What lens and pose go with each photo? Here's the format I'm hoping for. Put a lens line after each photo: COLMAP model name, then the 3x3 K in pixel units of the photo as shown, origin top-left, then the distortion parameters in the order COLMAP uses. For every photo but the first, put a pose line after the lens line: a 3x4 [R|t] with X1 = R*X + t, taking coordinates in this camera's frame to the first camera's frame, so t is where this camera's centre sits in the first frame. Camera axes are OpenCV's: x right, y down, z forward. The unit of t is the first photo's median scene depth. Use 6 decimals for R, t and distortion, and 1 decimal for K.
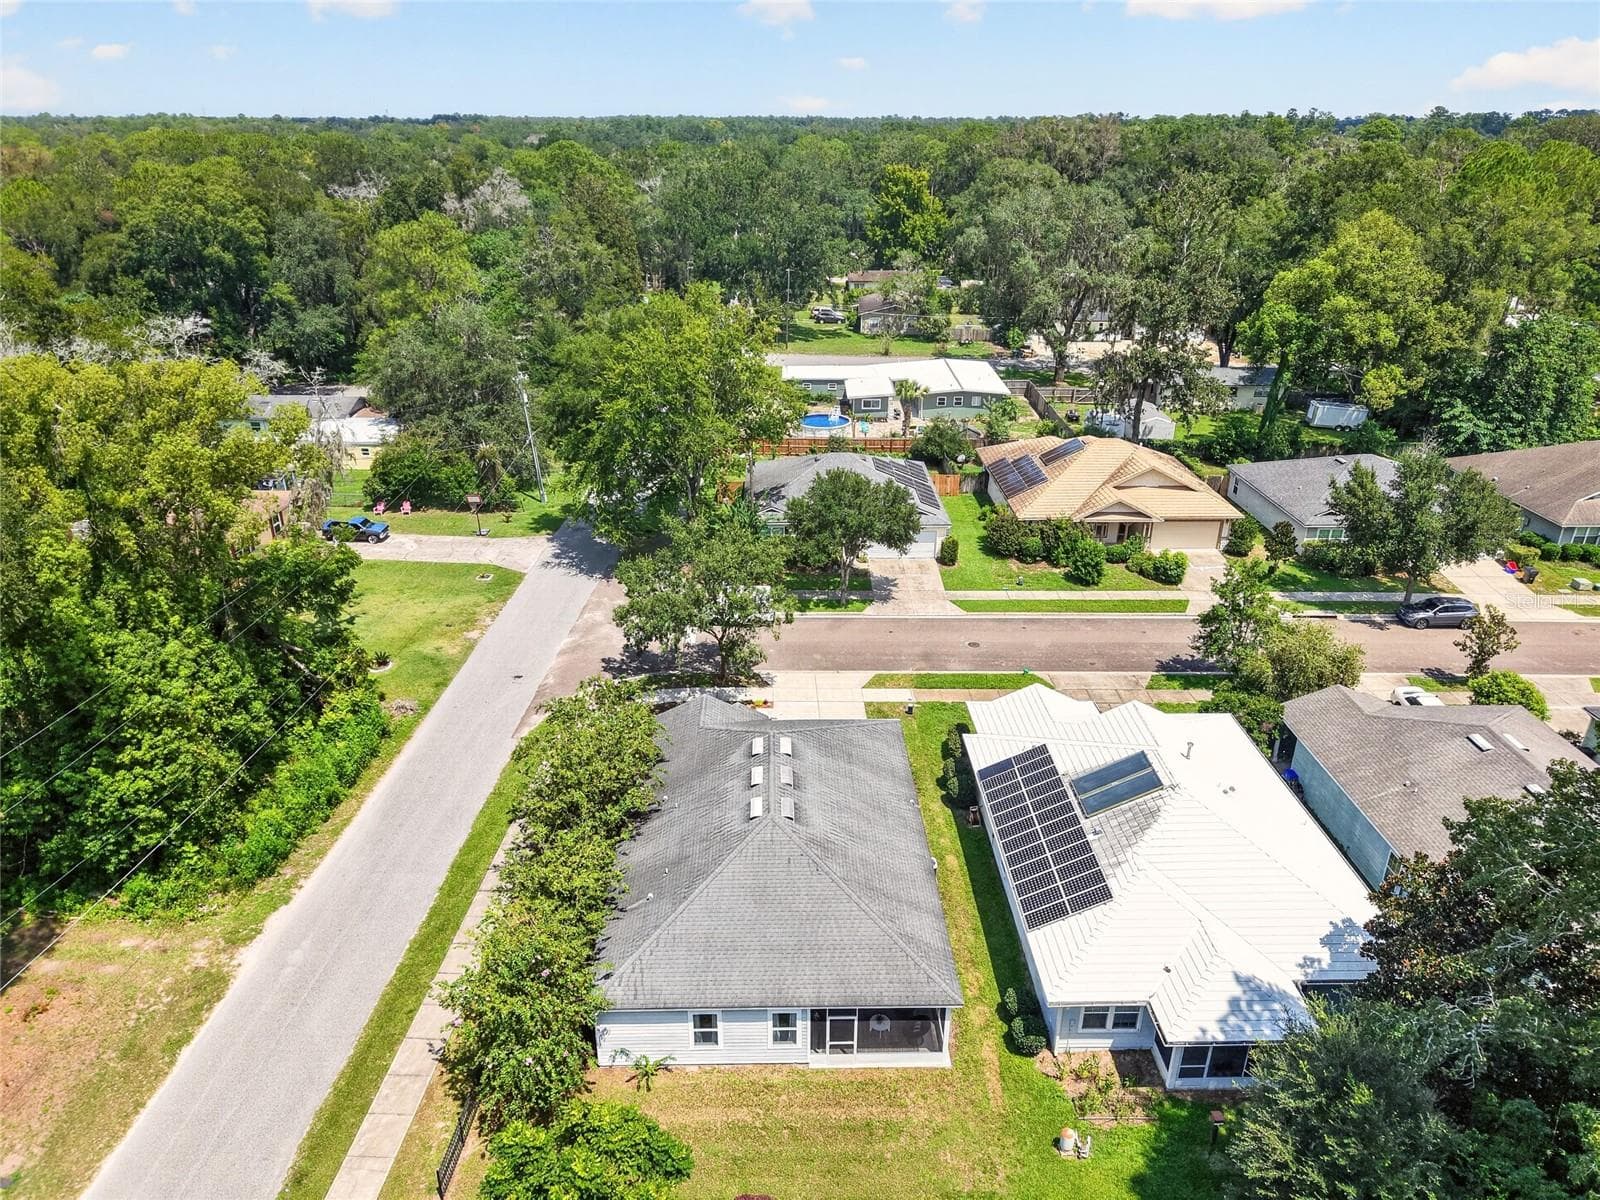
lens RADIAL K [[1082.5, 0, 790.4], [0, 1082.5, 608.4], [0, 0, 1]] dist [0.028680, -0.027533]
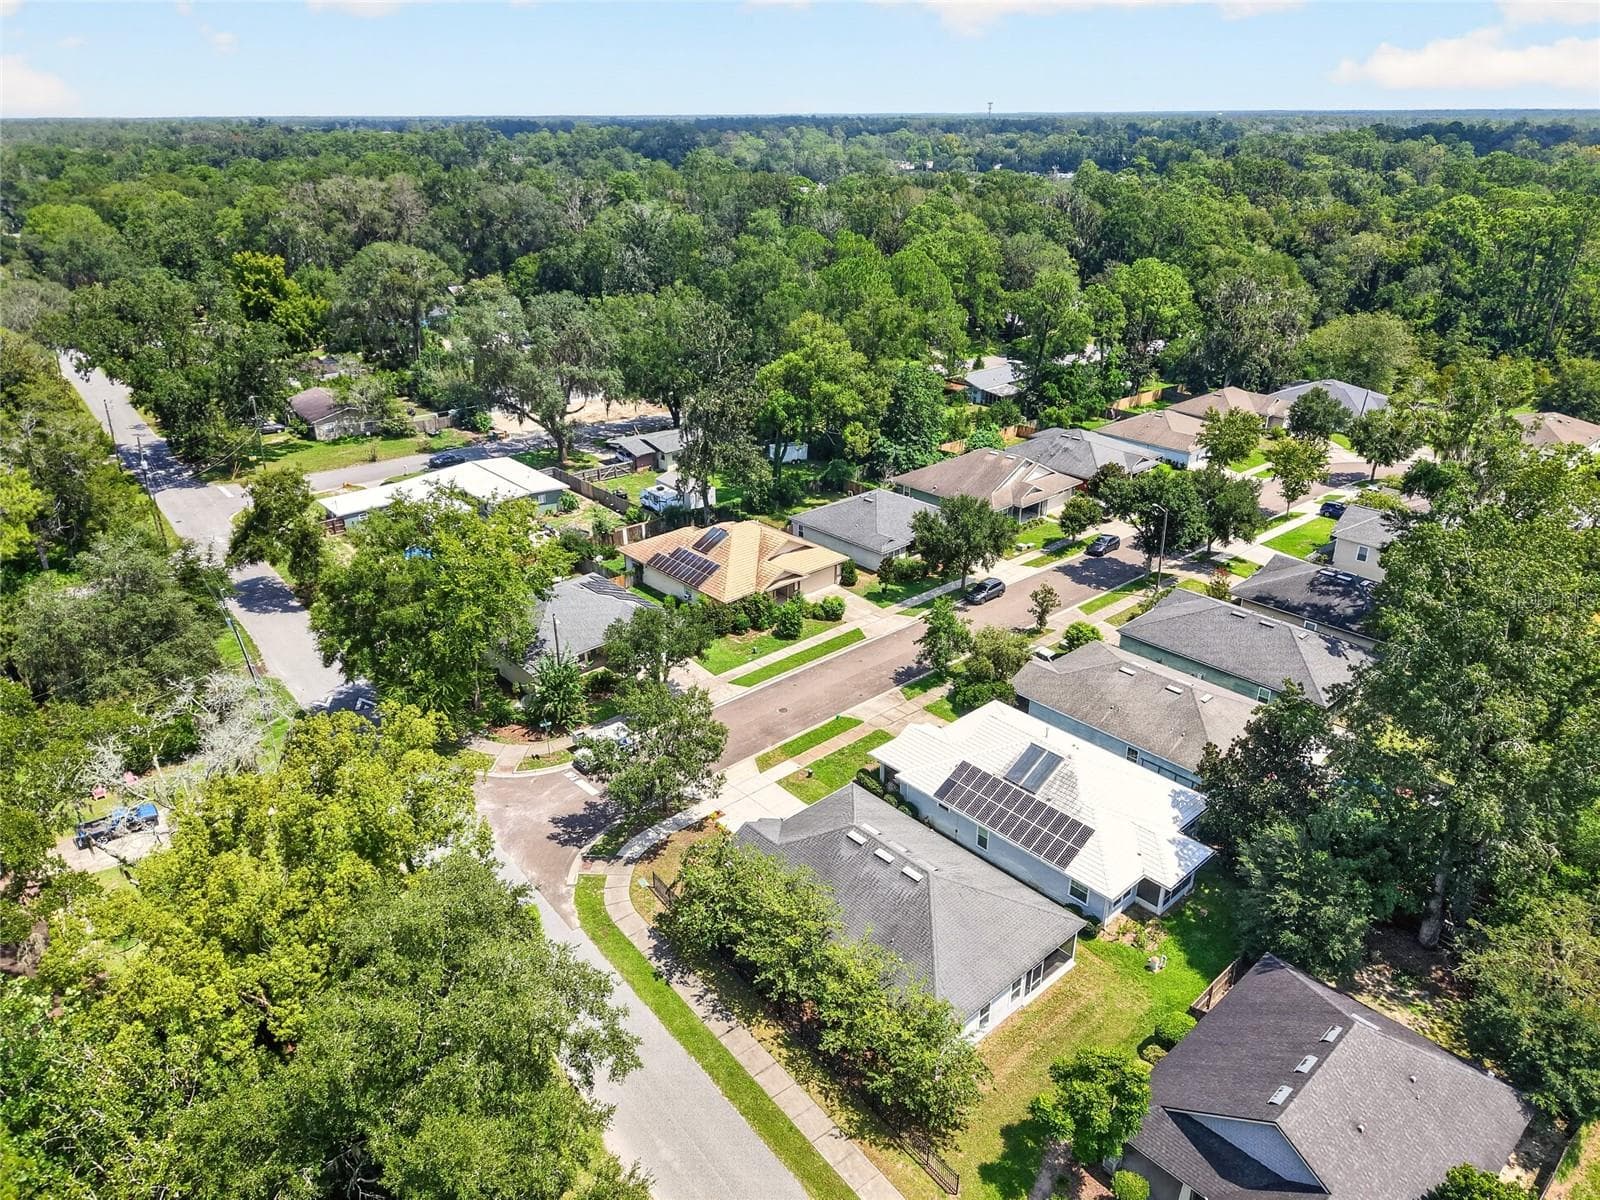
lens RADIAL K [[1082.5, 0, 790.0], [0, 1082.5, 592.6], [0, 0, 1]] dist [0.028680, -0.027533]
pose [[0.755550, -0.268633, 0.597478, -0.687152], [0.272413, 0.958295, 0.086377, -0.259039], [-0.595764, 0.097499, 0.797220, -0.083883]]
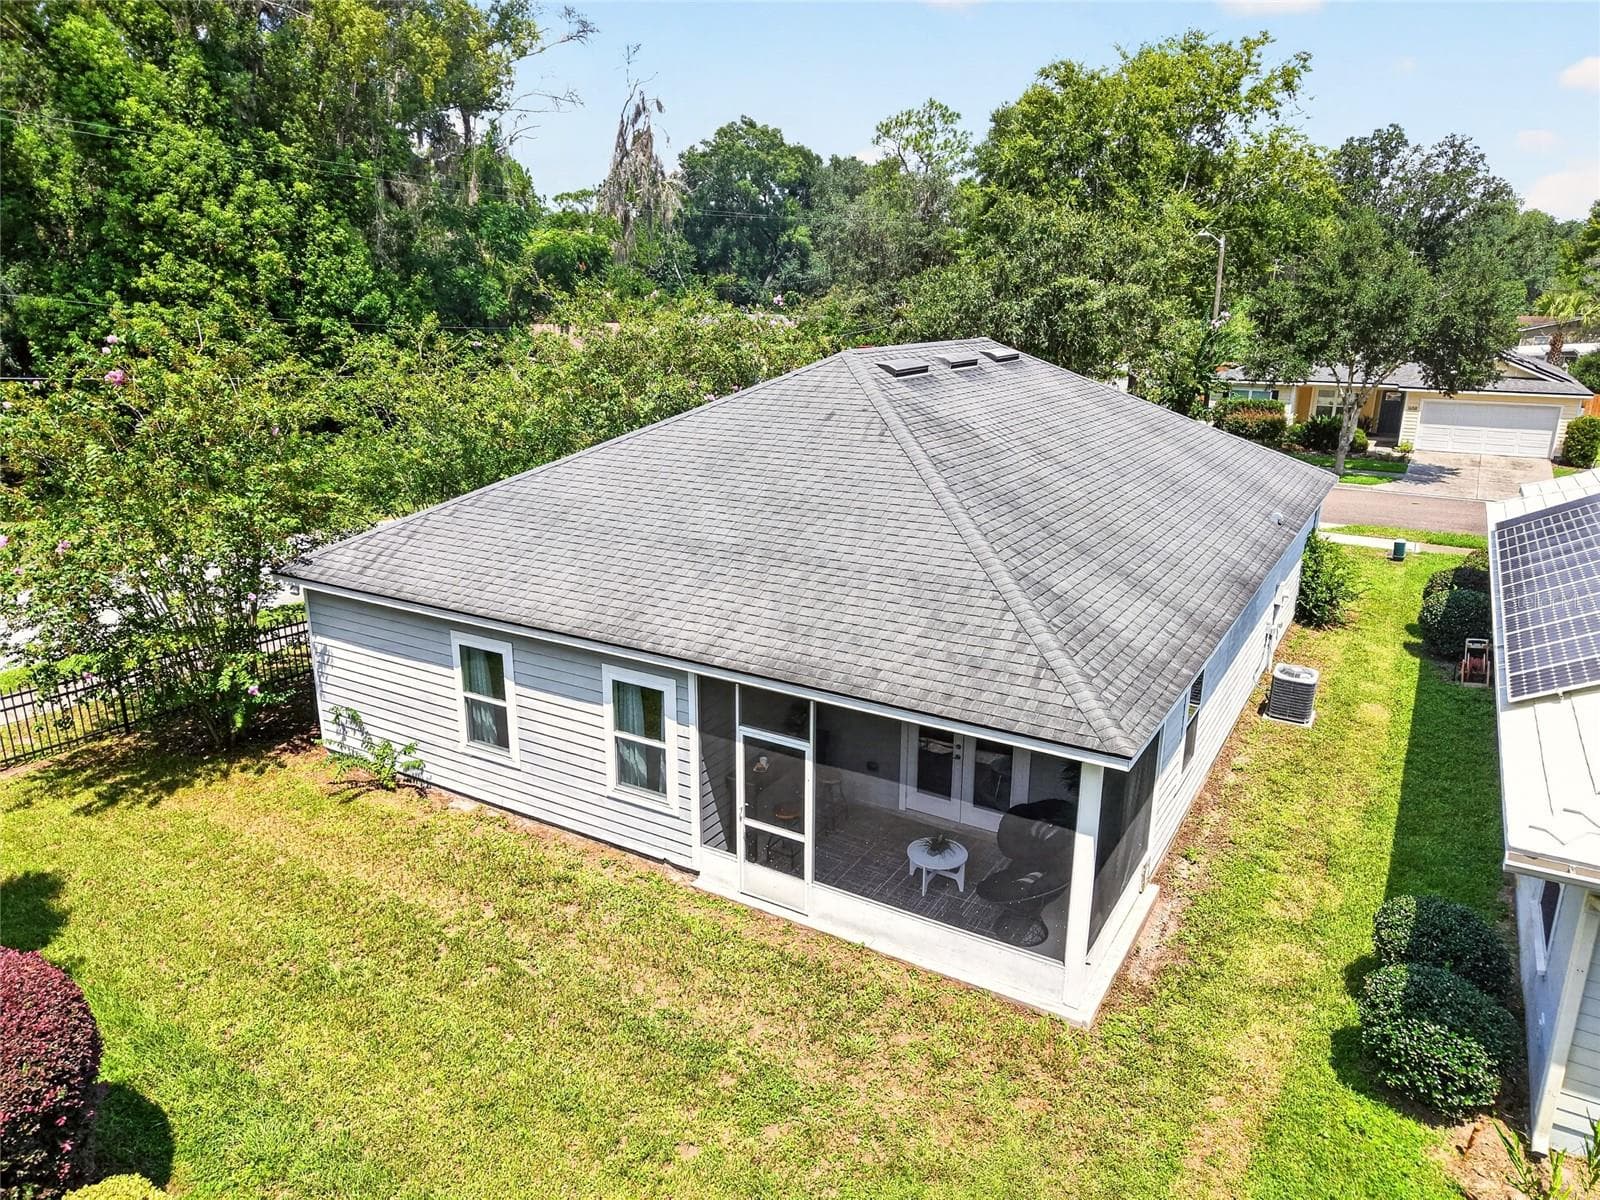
lens RADIAL K [[1082.5, 0, 778.9], [0, 1082.5, 603.9], [0, 0, 1]] dist [0.028680, -0.027533]
pose [[0.842838, 0.154995, -0.515365, 0.140668], [-0.229353, 0.969761, -0.083434, 0.238462], [0.486848, 0.188522, 0.852900, 0.463986]]
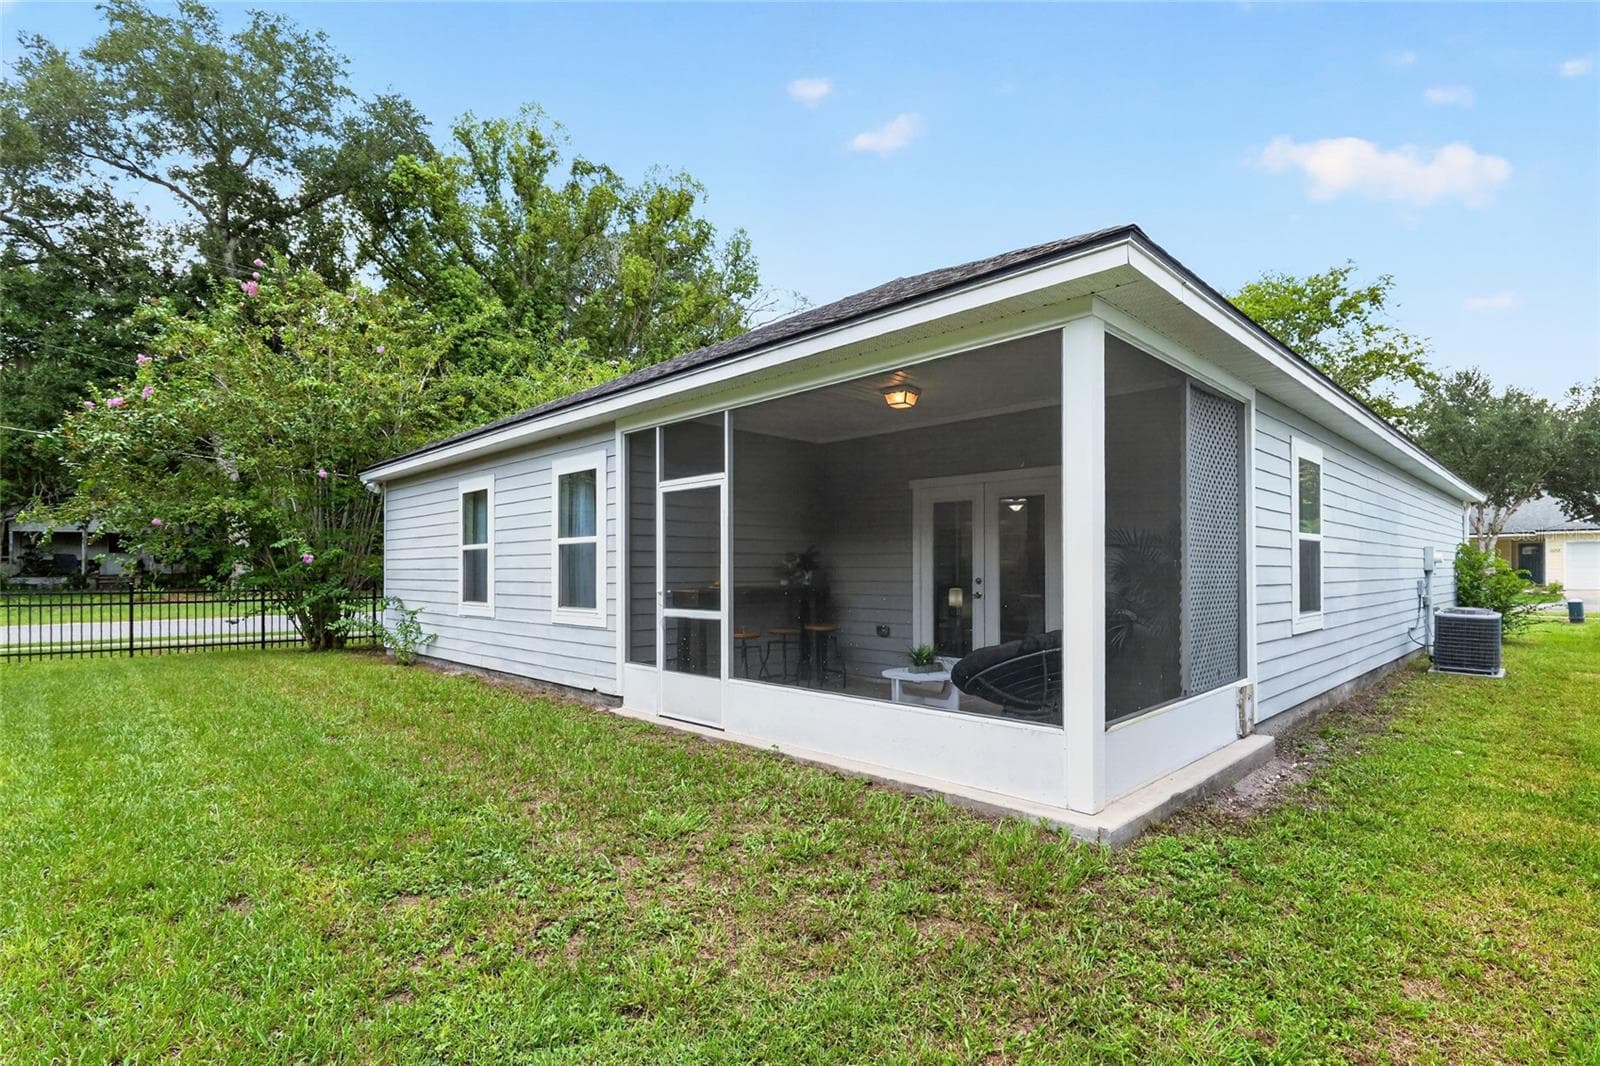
lens RADIAL K [[786.2, 0, 789.6], [0, 786.2, 548.5], [0, 0, 1]] dist [-0.003295, -0.000082]
pose [[0.685158, -0.014387, -0.728252, 0.131592], [-0.301487, 0.904541, -0.301516, 0.288817], [0.663071, 0.426145, 0.615416, 0.594454]]
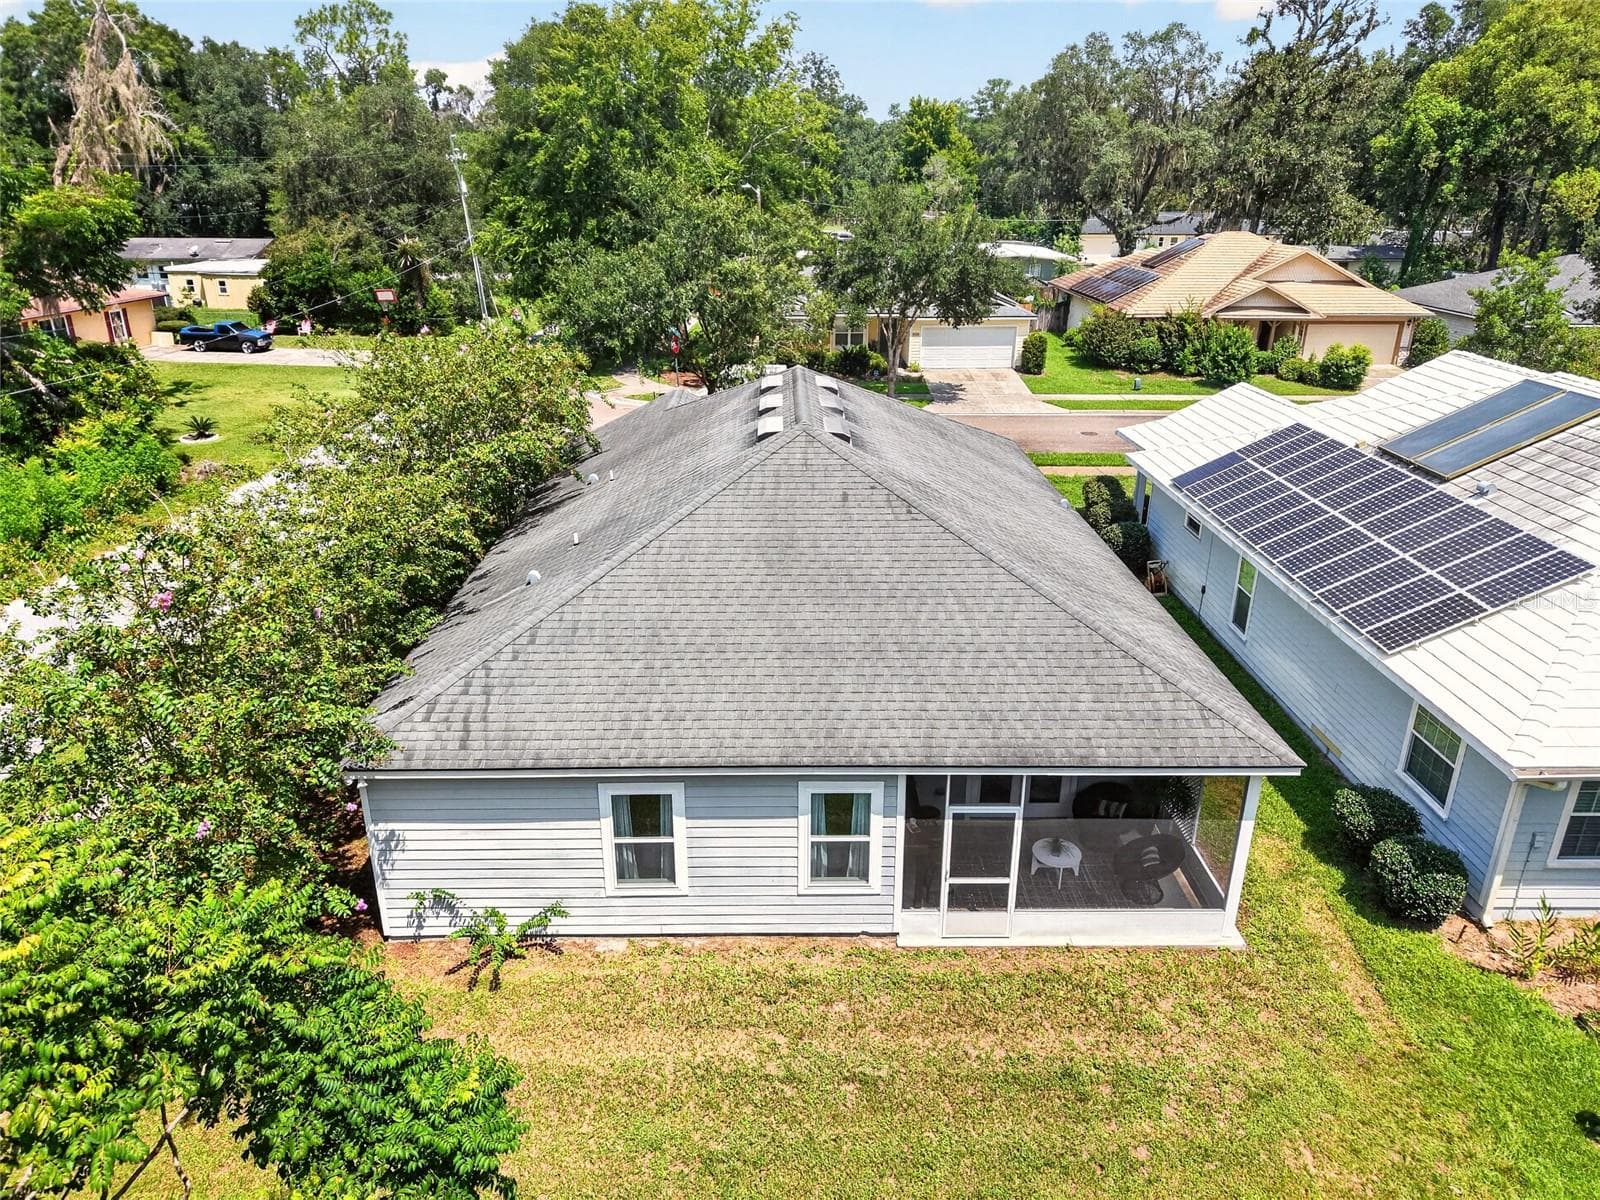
lens RADIAL K [[1082.5, 0, 795.1], [0, 1082.5, 607.6], [0, 0, 1]] dist [0.028680, -0.027533]
pose [[0.999984, 0.005303, -0.002053, -0.014266], [-0.005390, 0.998983, -0.044759, 0.210139], [0.001813, 0.044769, 0.998996, 0.392146]]
